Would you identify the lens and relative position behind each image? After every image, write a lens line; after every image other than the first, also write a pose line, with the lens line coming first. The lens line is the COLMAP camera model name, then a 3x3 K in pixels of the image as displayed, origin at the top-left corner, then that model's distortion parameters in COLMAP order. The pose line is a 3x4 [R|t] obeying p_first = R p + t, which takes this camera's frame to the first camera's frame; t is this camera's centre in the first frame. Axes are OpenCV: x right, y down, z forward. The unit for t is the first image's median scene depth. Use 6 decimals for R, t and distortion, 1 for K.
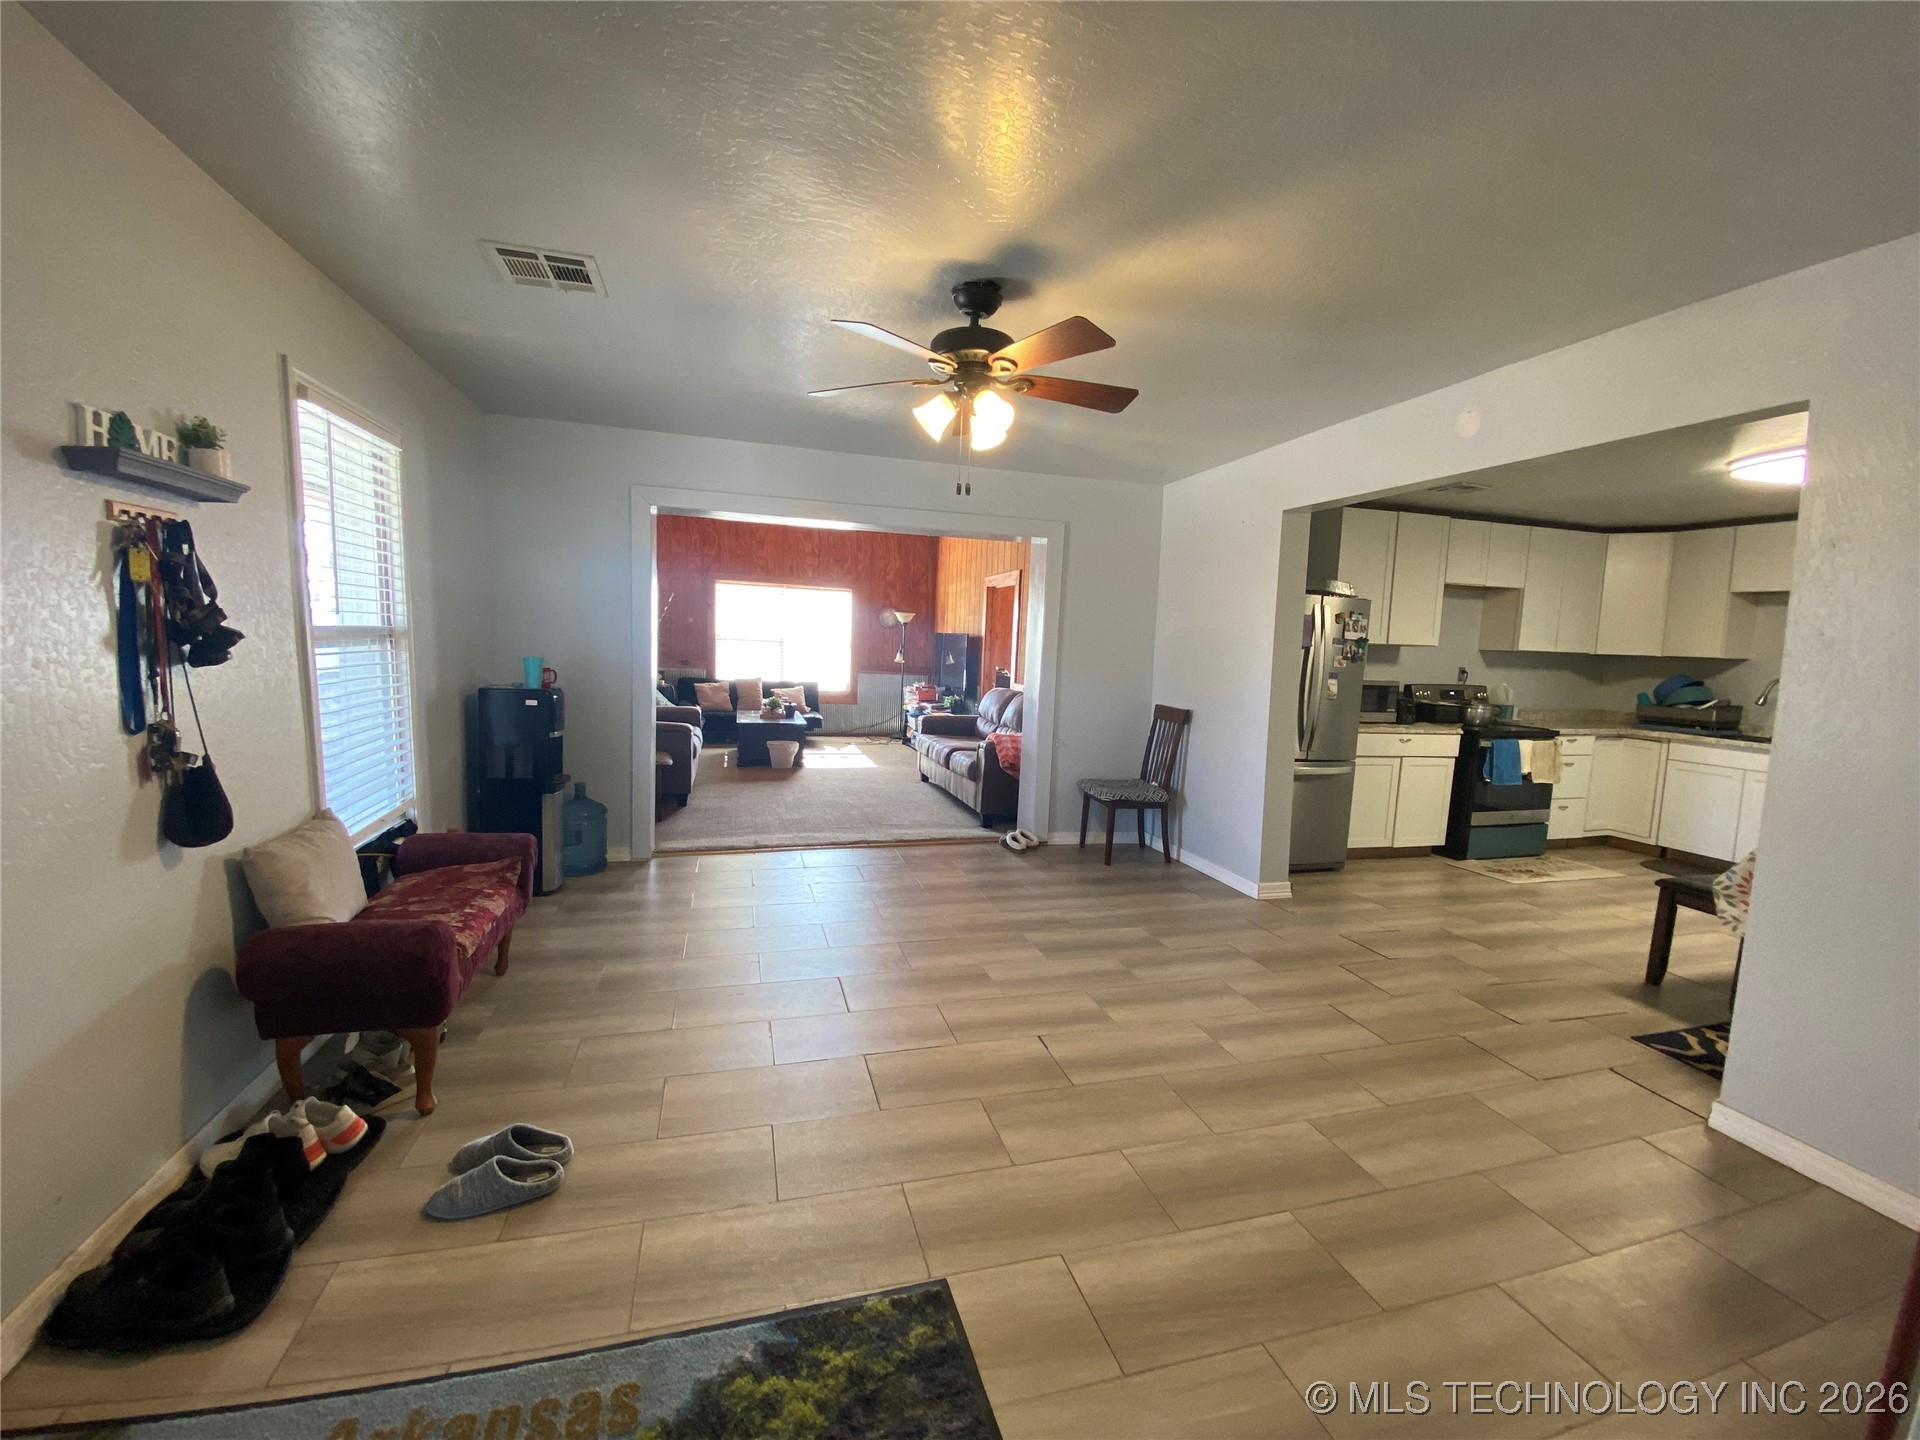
lens RADIAL K [[775.5, 0, 960.0], [0, 775.5, 720.0], [0, 0, 1]] dist [0.002353, -0.016964]
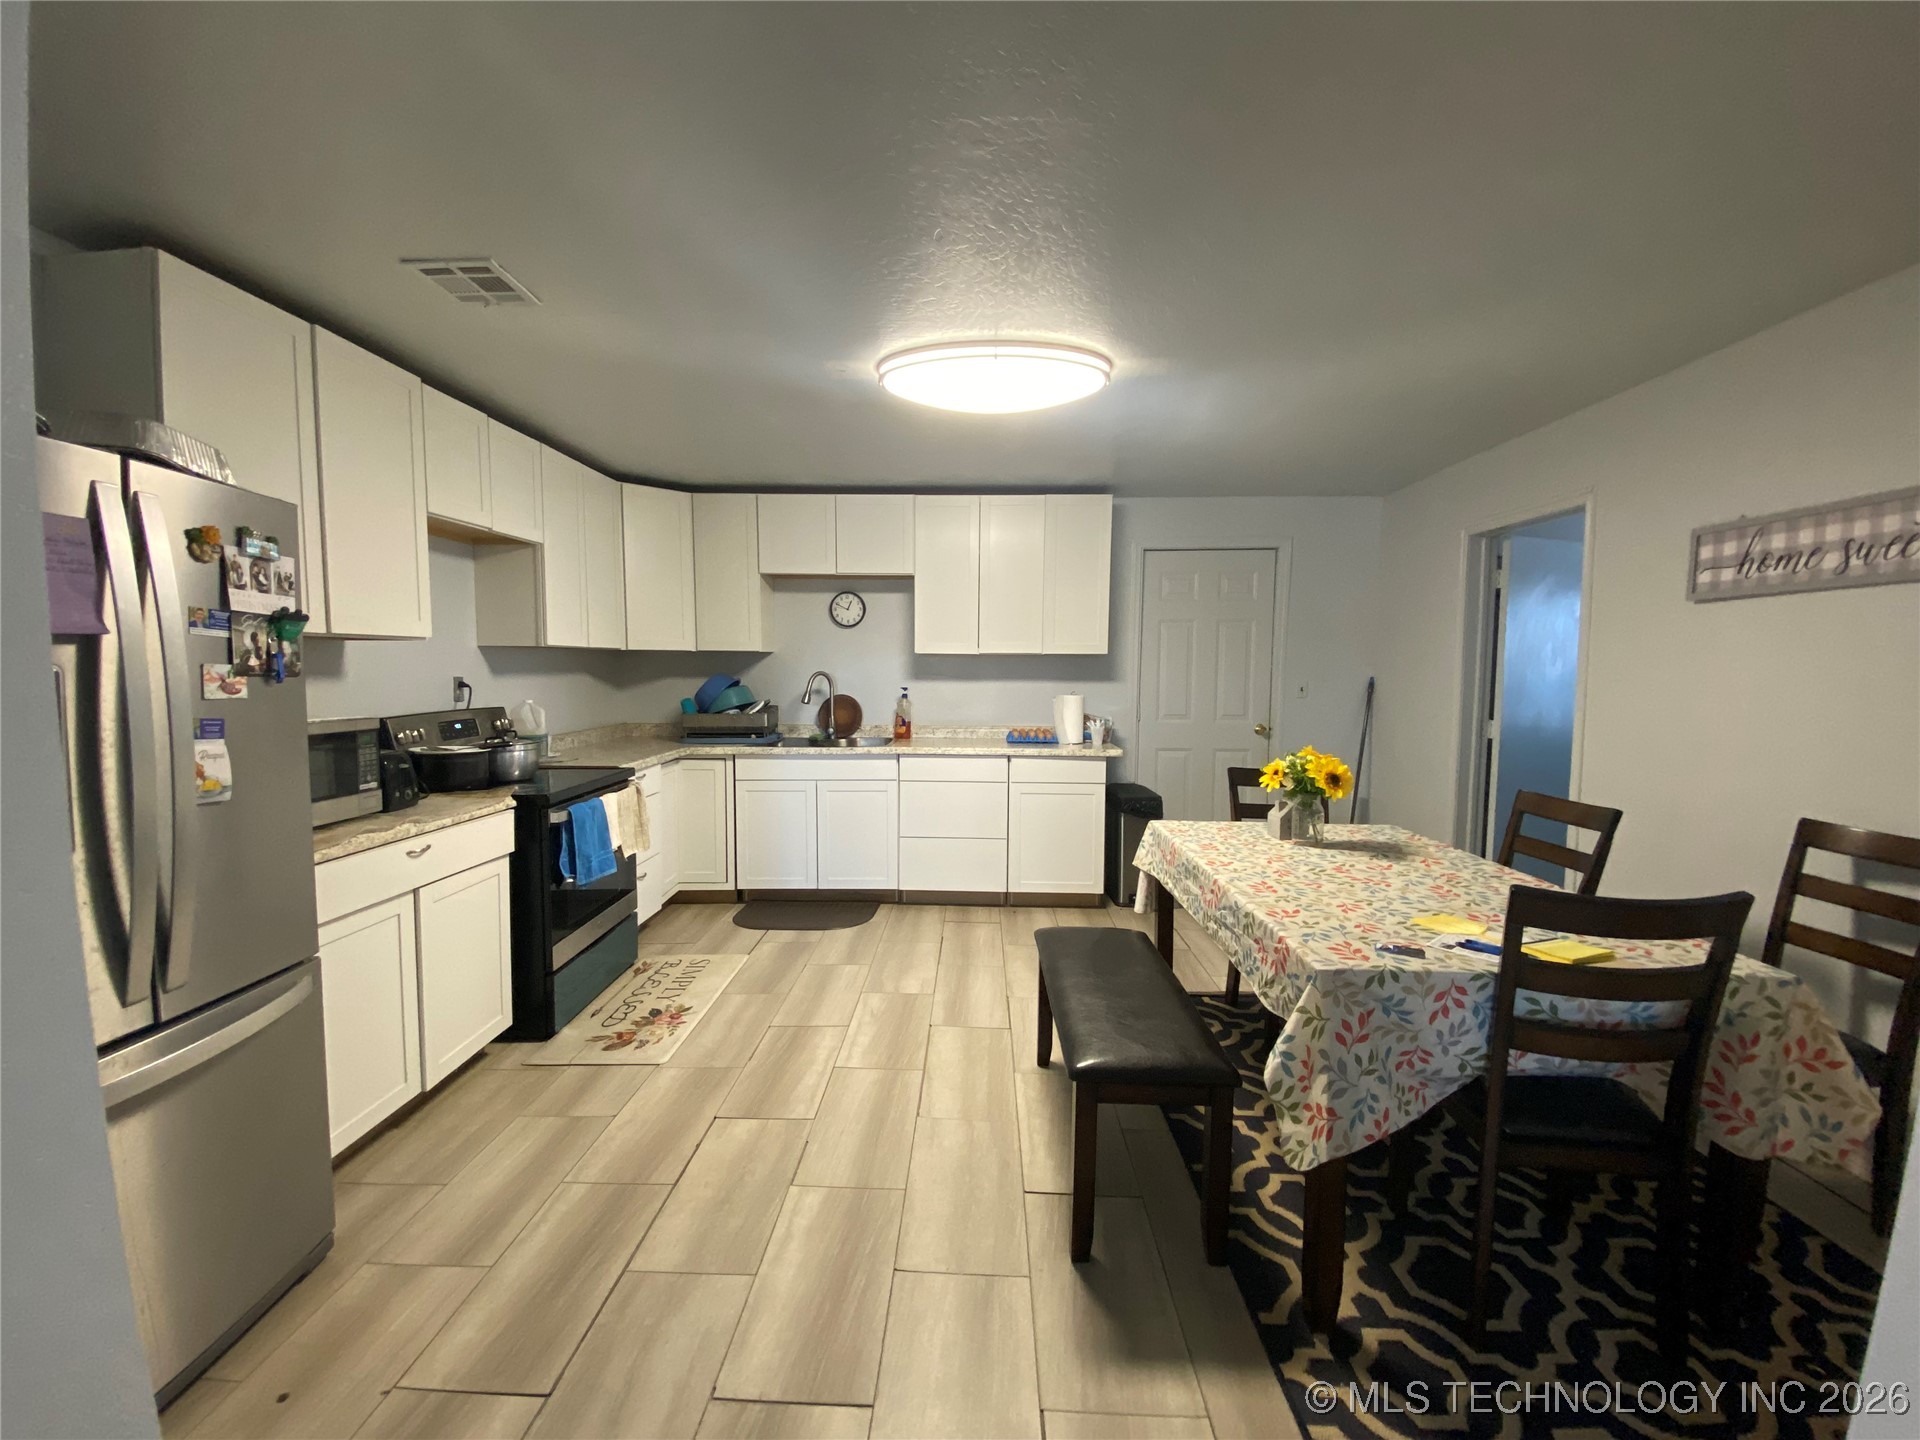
lens RADIAL K [[775.5, 0, 960.0], [0, 775.5, 720.0], [0, 0, 1]] dist [0.002353, -0.016964]
pose [[0.295953, -0.101657, 0.949778, 0.241198], [0.105034, 0.991755, 0.073421, -0.044306], [-0.949410, 0.078030, 0.304190, 0.534363]]
